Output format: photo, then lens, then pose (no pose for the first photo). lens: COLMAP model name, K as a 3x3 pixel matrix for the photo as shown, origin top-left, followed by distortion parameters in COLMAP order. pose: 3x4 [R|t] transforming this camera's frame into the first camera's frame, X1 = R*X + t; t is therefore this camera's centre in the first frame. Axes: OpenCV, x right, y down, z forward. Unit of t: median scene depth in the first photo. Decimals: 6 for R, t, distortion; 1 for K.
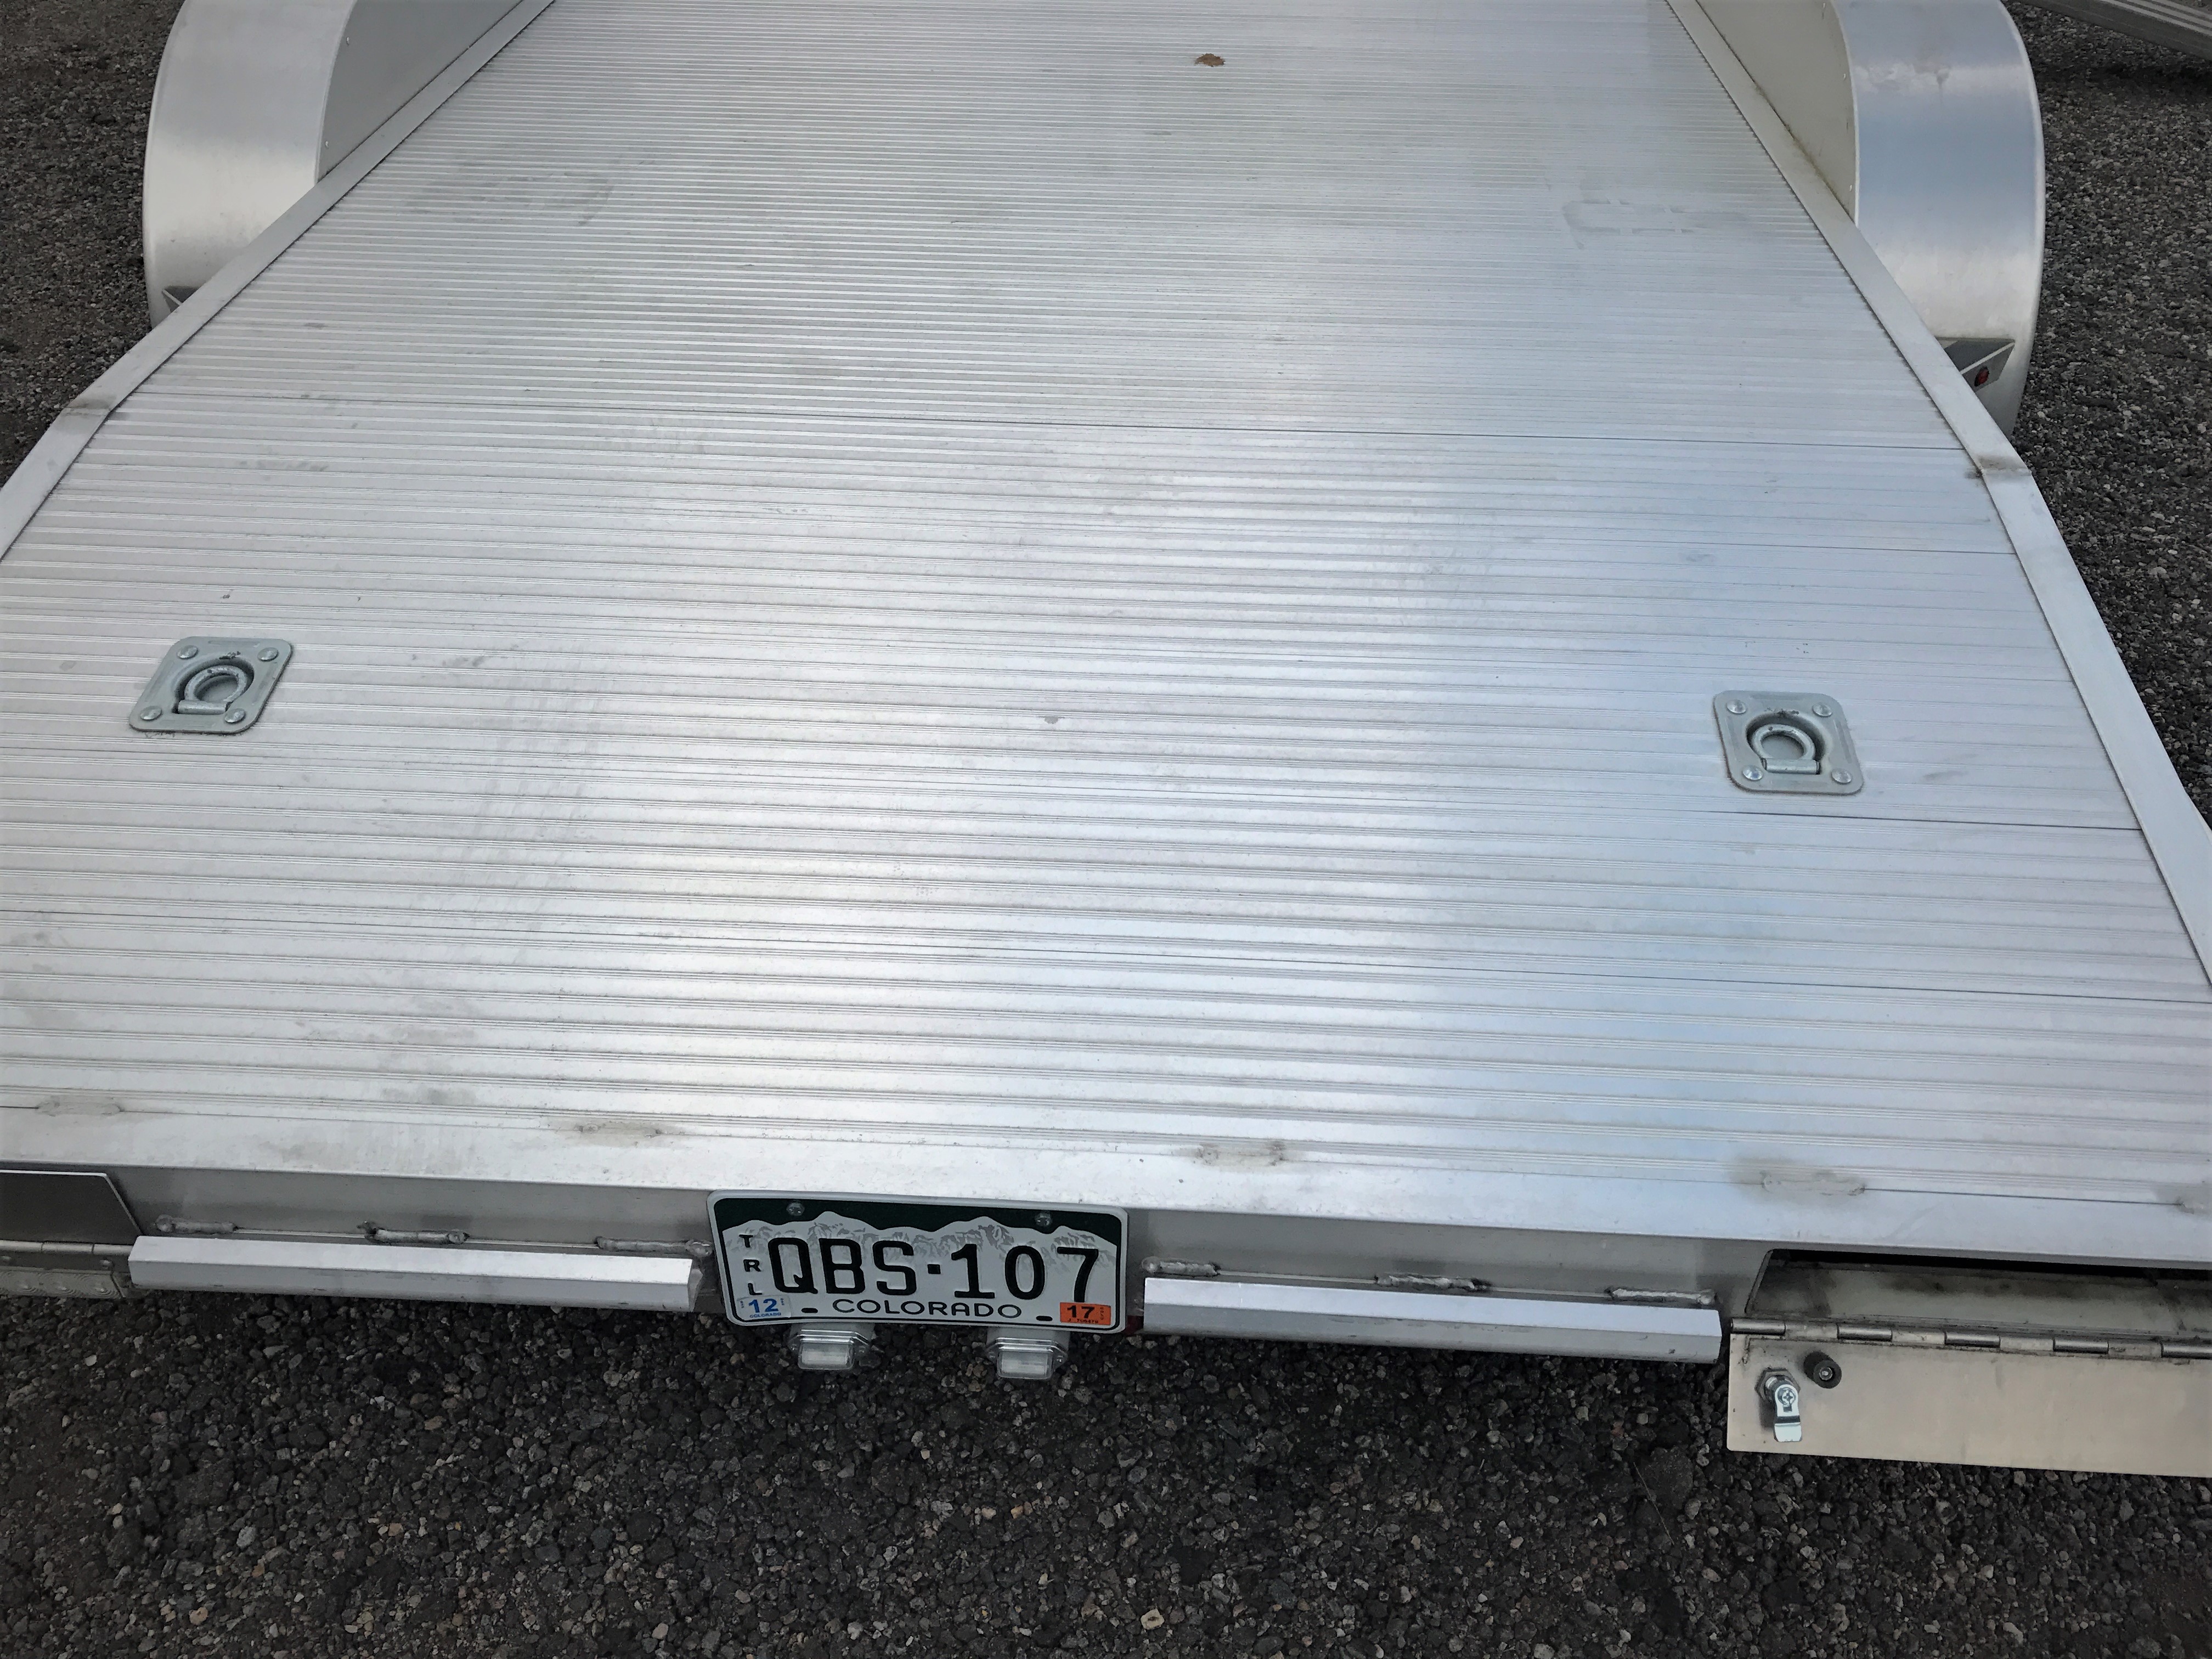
lens RADIAL K [[1840.2, 0, 1098.5], [0, 1840.2, 835.7], [0, 0, 1]] dist [0.024486, -0.025402]
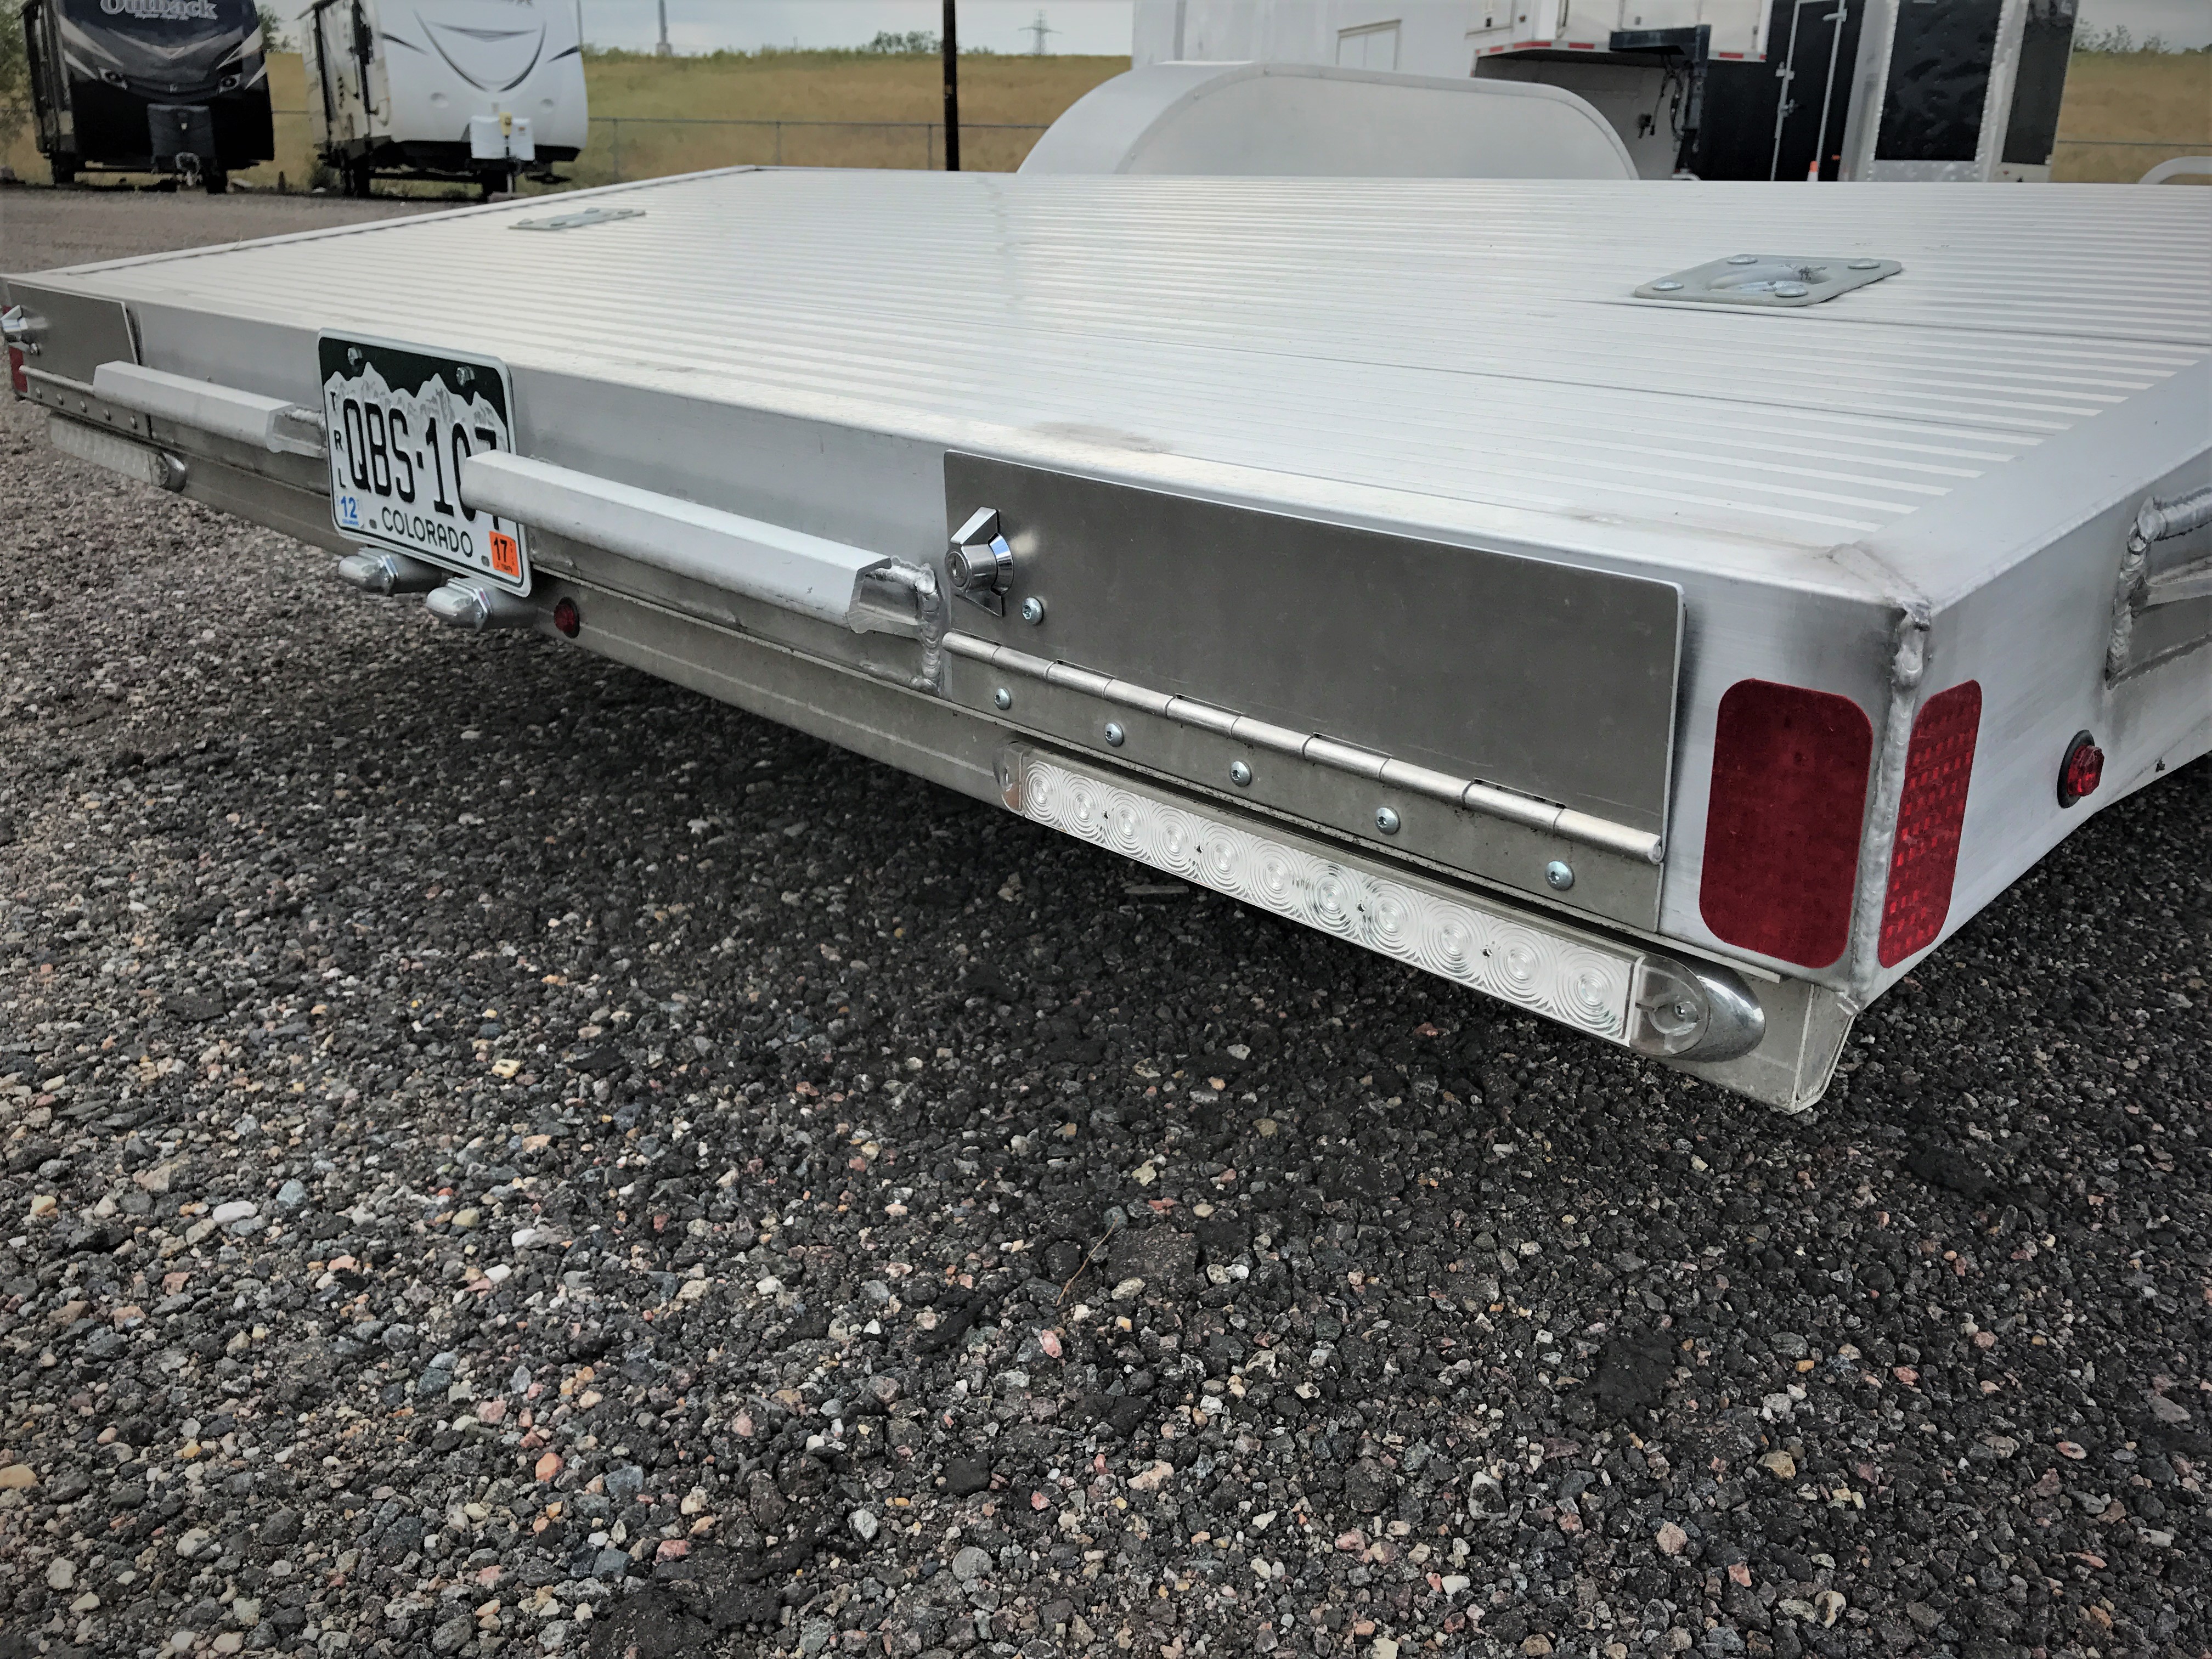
lens RADIAL K [[1840.2, 0, 1121.6], [0, 1840.2, 823.2], [0, 0, 1]] dist [0.024486, -0.025402]
pose [[0.723450, 0.231312, -0.650473, 0.704222], [-0.446461, 0.875418, -0.185246, 0.354140], [0.526585, 0.424427, 0.736593, 0.498644]]
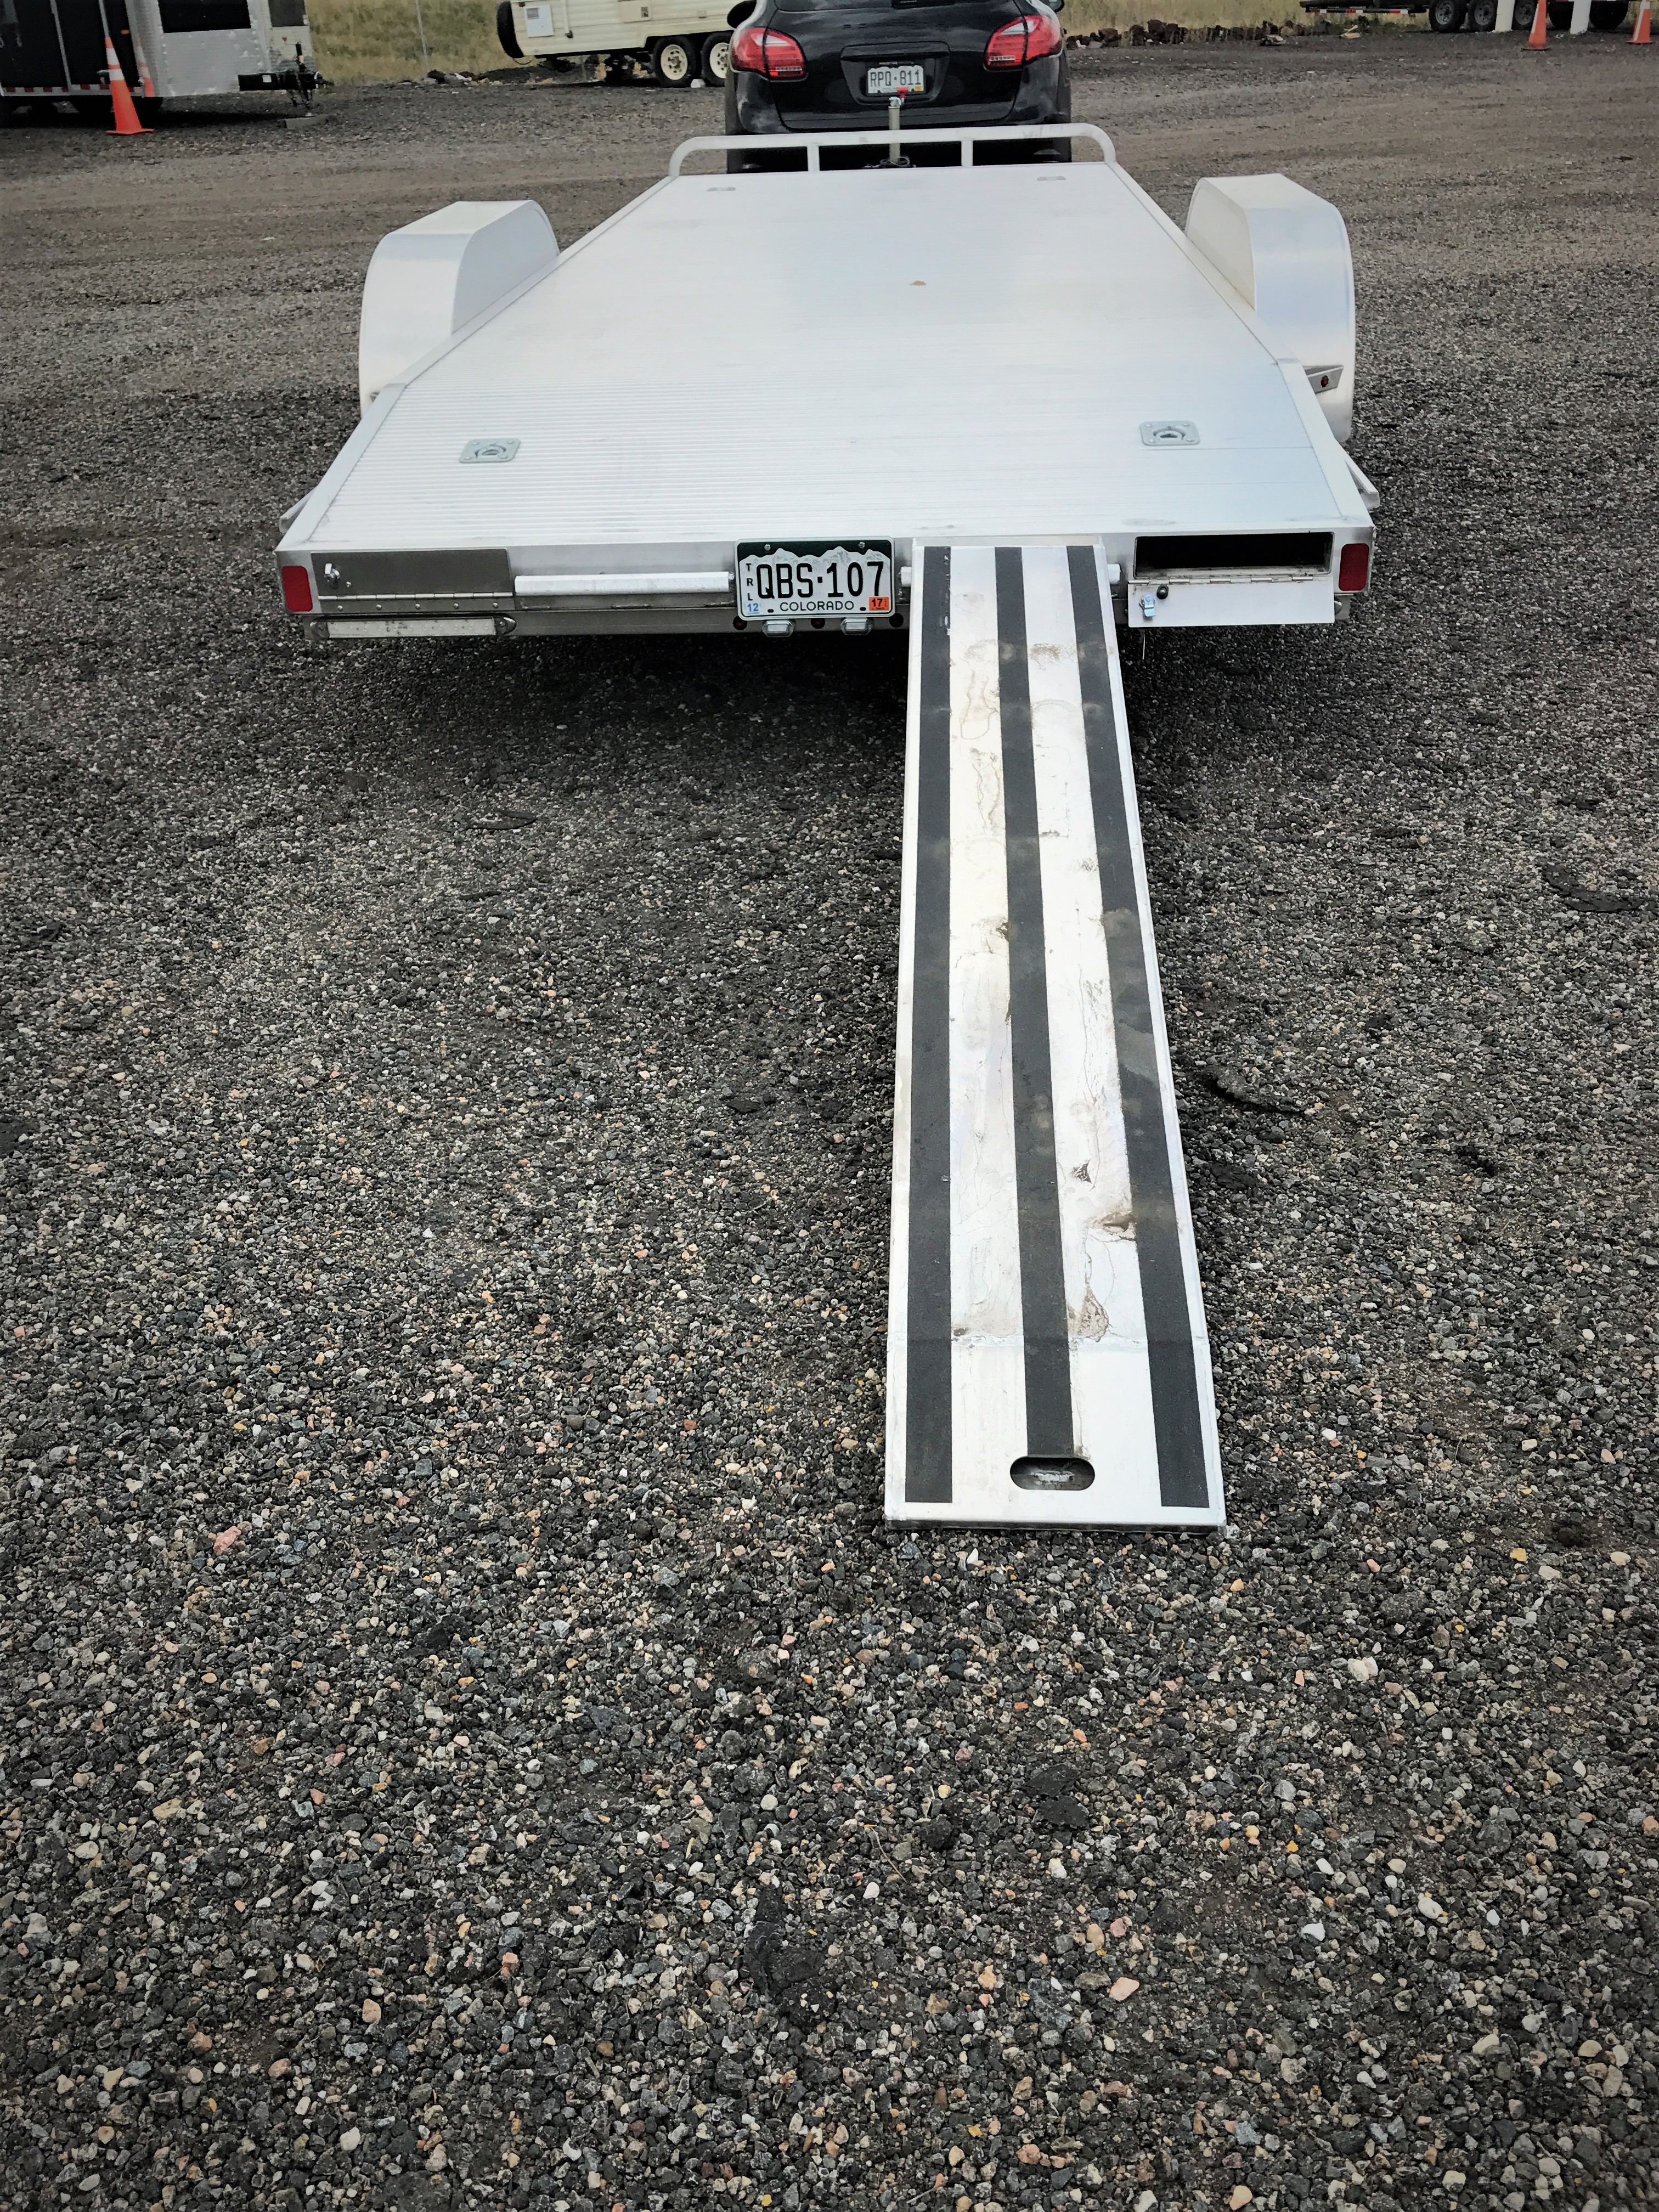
lens RADIAL K [[1840.2, 0, 832.7], [0, 1840.2, 1106.2], [0, 0, 1]] dist [0.024486, -0.025402]
pose [[0.999137, -0.039036, -0.014210, -0.054763], [0.036936, 0.991324, -0.126141, 1.118398], [0.019010, 0.125508, 0.991910, -1.273490]]
